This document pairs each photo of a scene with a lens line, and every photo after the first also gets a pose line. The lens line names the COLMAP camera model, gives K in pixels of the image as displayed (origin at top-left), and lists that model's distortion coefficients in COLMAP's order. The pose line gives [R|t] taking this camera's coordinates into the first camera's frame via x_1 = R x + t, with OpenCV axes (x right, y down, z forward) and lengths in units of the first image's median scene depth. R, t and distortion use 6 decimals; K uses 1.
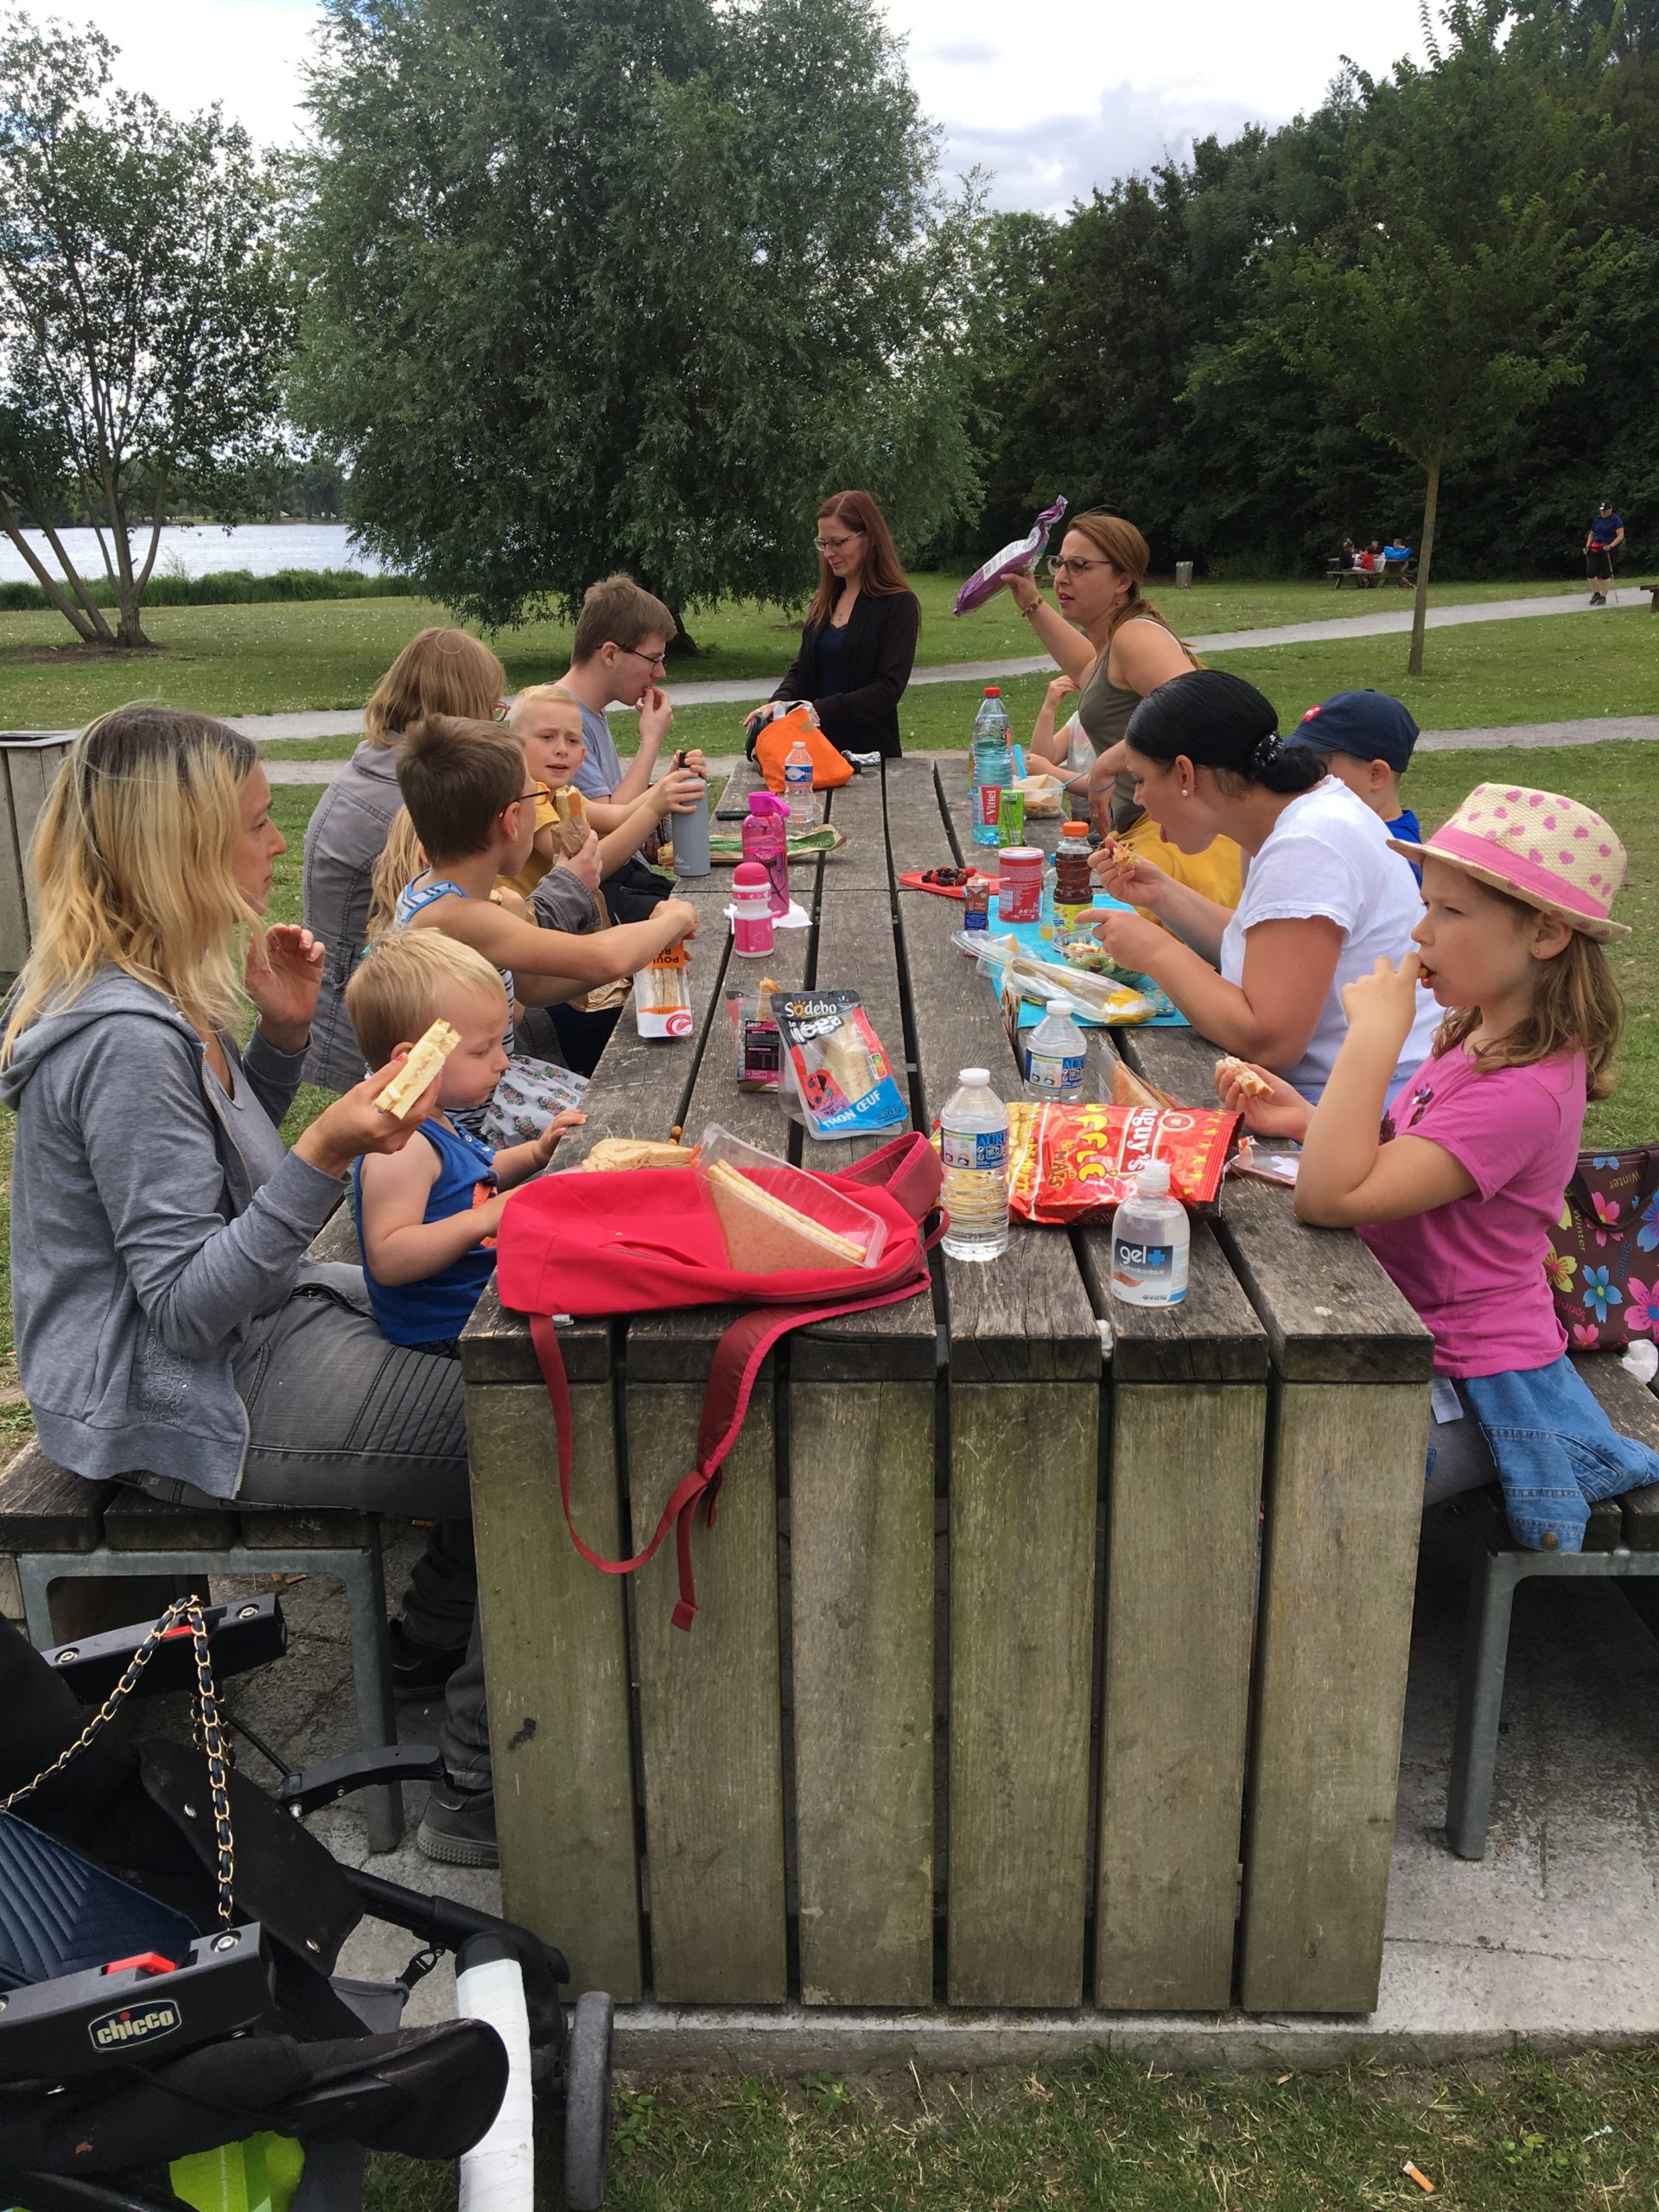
lens RADIAL K [[1836.3, 0, 824.4], [0, 1836.3, 1024.1], [0, 0, 1]] dist [0.031975, -0.009909]
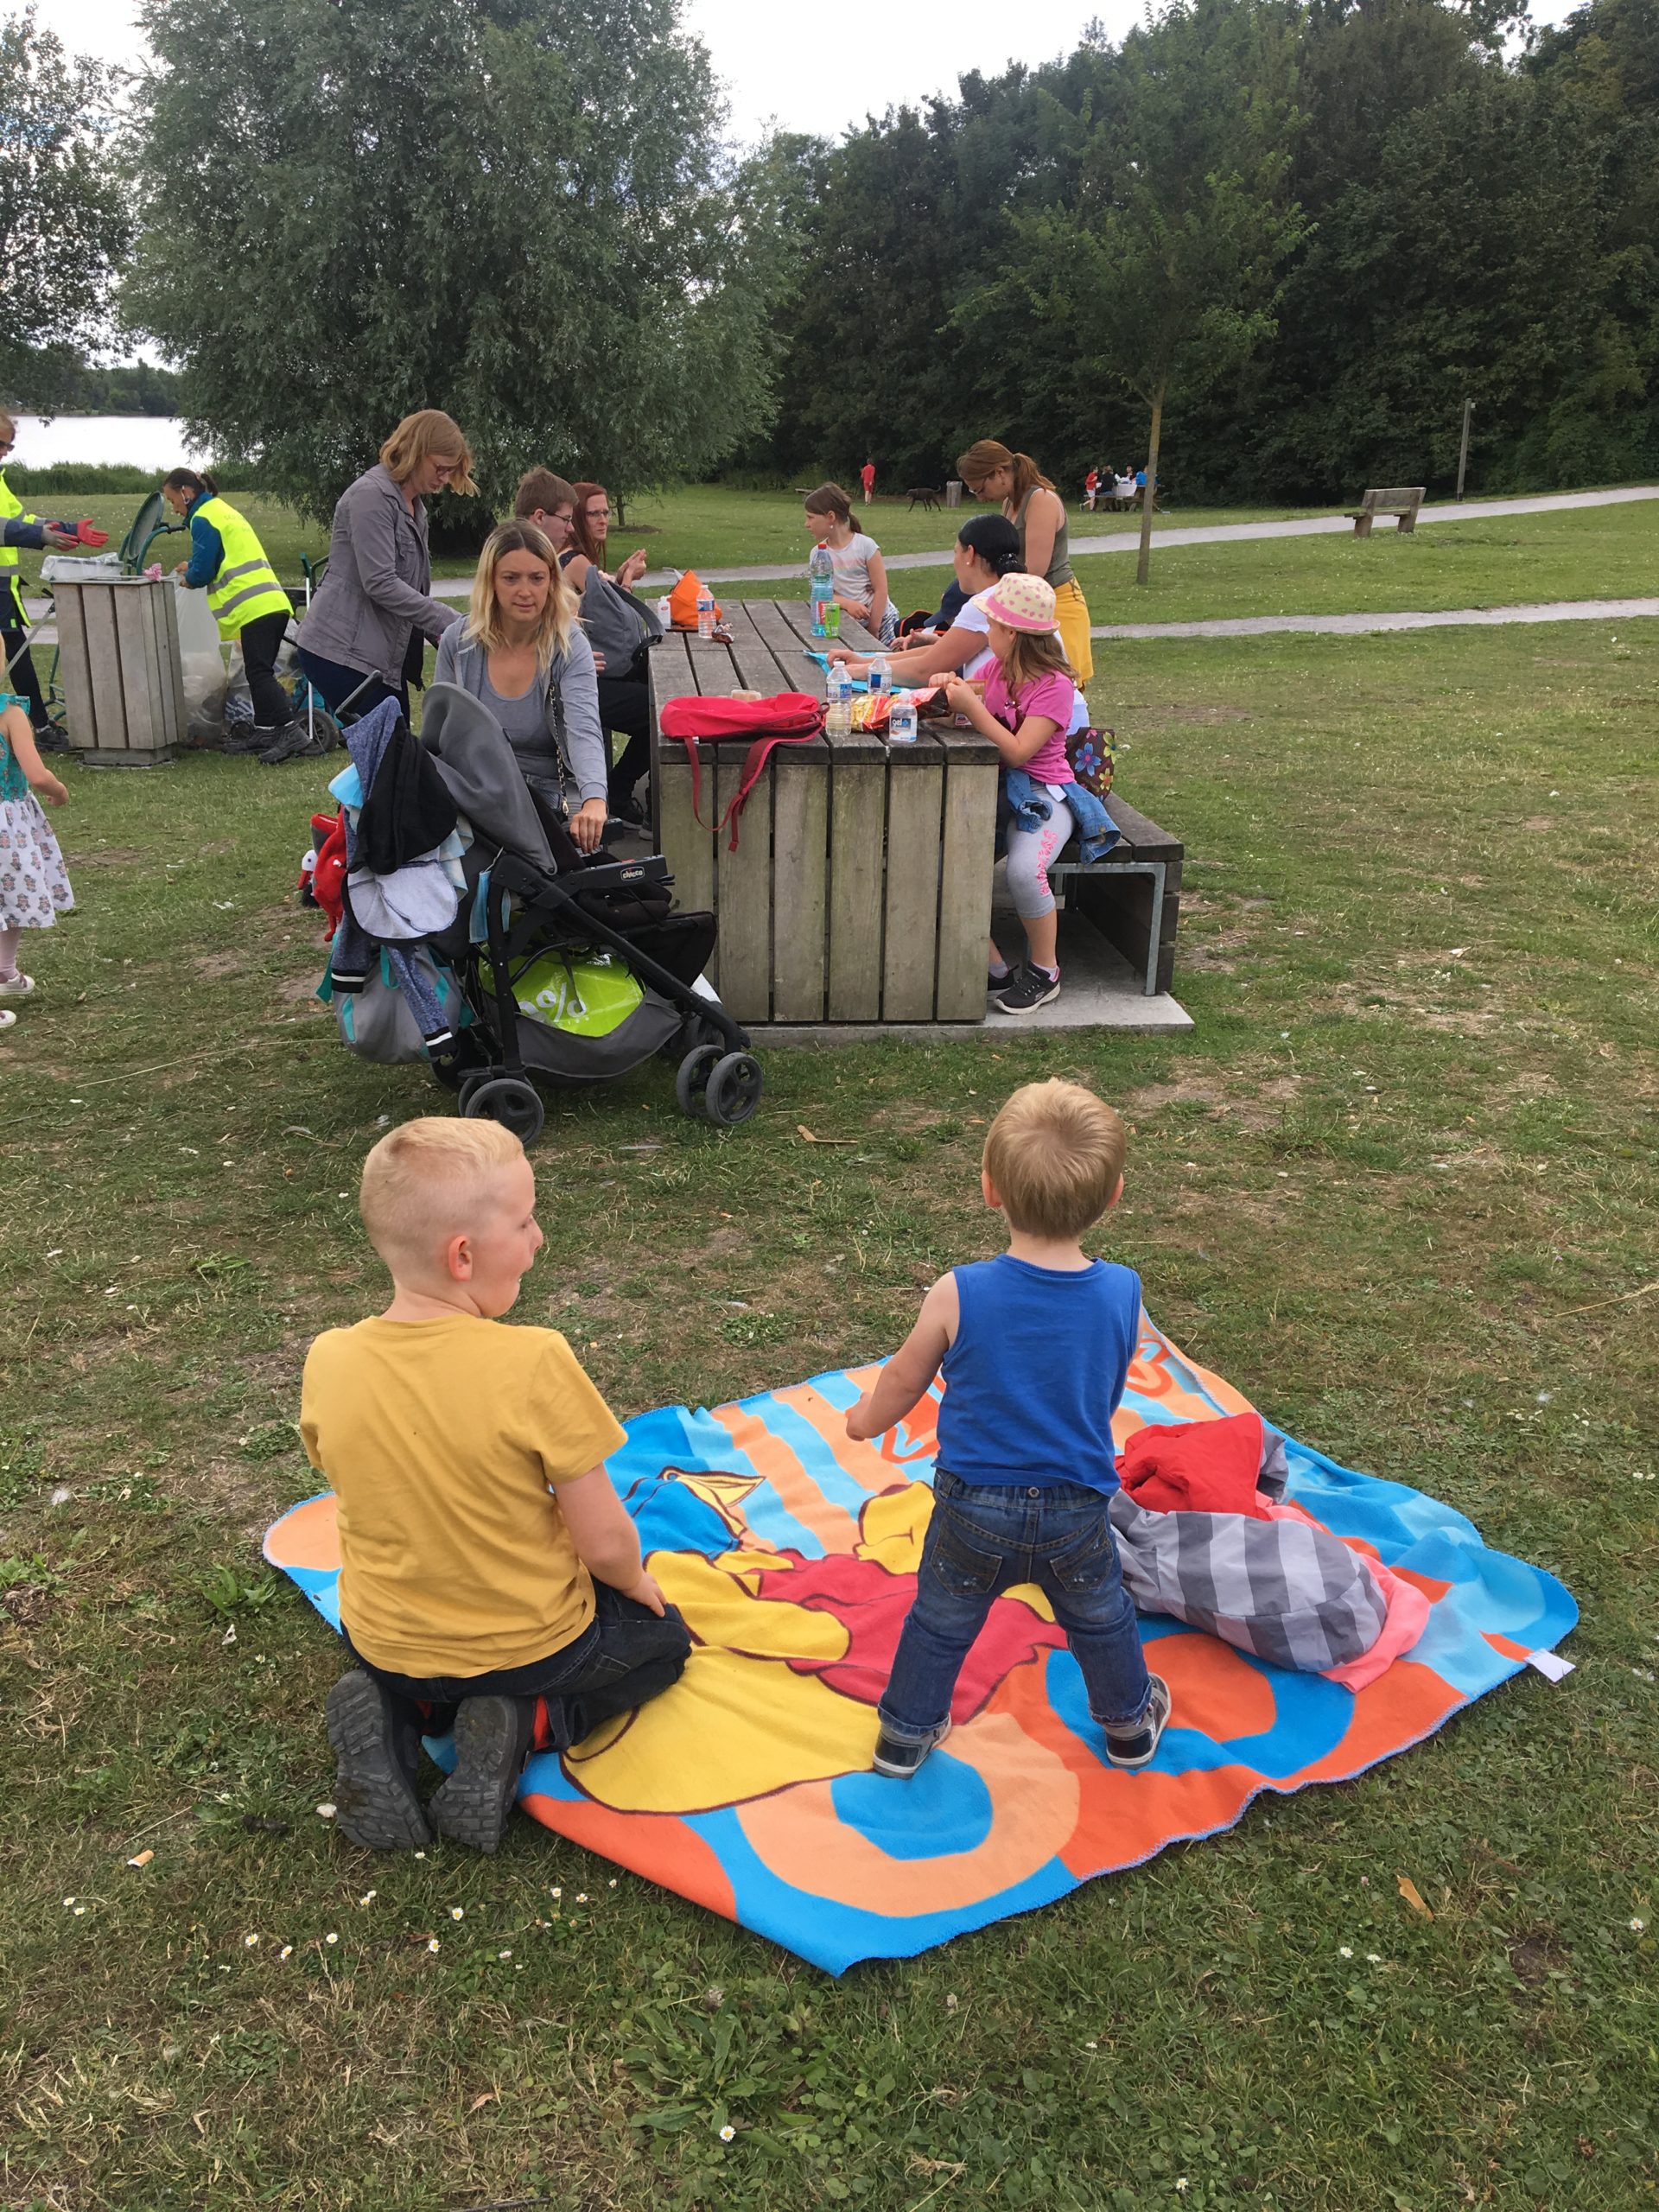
lens RADIAL K [[1854.4, 0, 829.5], [0, 1854.4, 1106.0], [0, 0, 1]] dist [0.035619, -0.065302]
pose [[0.992339, -0.015469, 0.122576, -0.027689], [0.005575, 0.996726, 0.080657, 0.045903], [-0.123423, -0.079355, 0.989176, -0.175154]]
